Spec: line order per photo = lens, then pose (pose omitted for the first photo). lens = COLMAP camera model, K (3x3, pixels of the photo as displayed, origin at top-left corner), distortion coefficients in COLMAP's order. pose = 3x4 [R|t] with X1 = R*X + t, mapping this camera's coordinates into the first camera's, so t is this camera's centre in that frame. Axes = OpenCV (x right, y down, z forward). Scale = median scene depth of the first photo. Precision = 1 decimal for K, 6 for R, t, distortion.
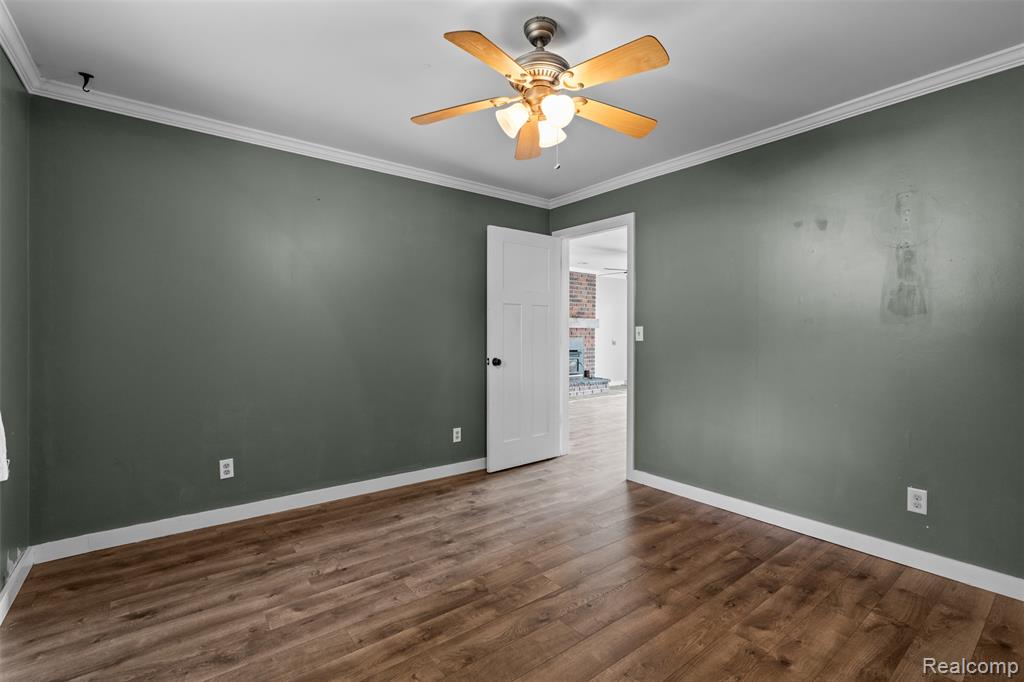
lens RADIAL K [[458.1, 0, 511.8], [0, 458.1, 336.1], [0, 0, 1]] dist [0.000662, -0.000100]
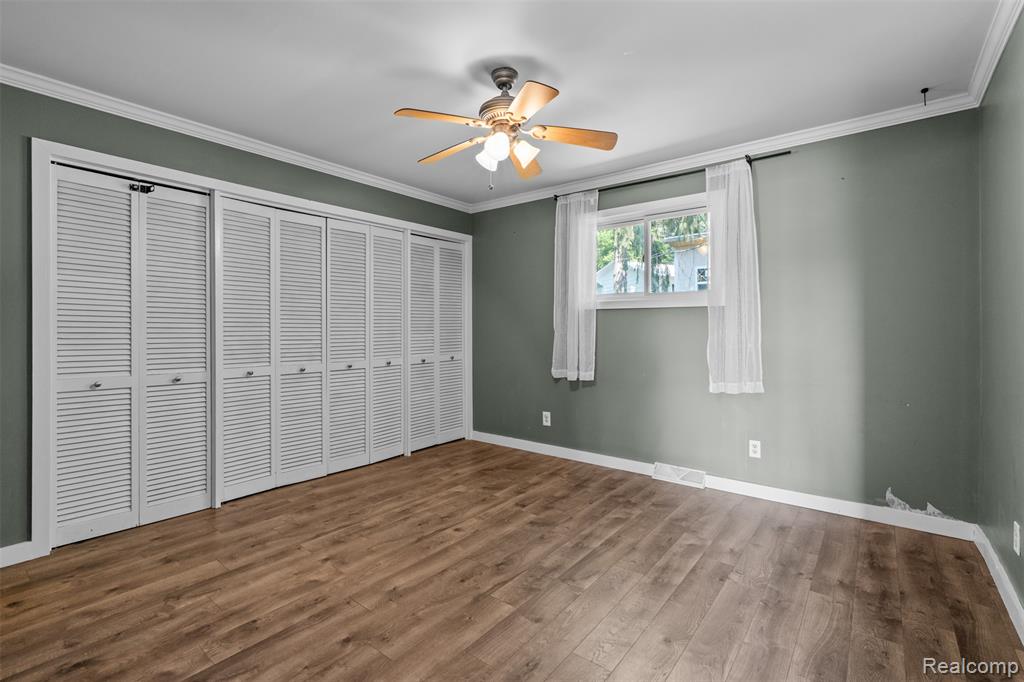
lens RADIAL K [[458.1, 0, 512.7], [0, 458.1, 333.5], [0, 0, 1]] dist [0.000662, -0.000100]
pose [[-0.971523, 0.000468, -0.236944, 0.298864], [-0.004352, 0.999794, 0.019820, -0.010226], [0.236905, 0.020287, -0.971321, 1.993142]]
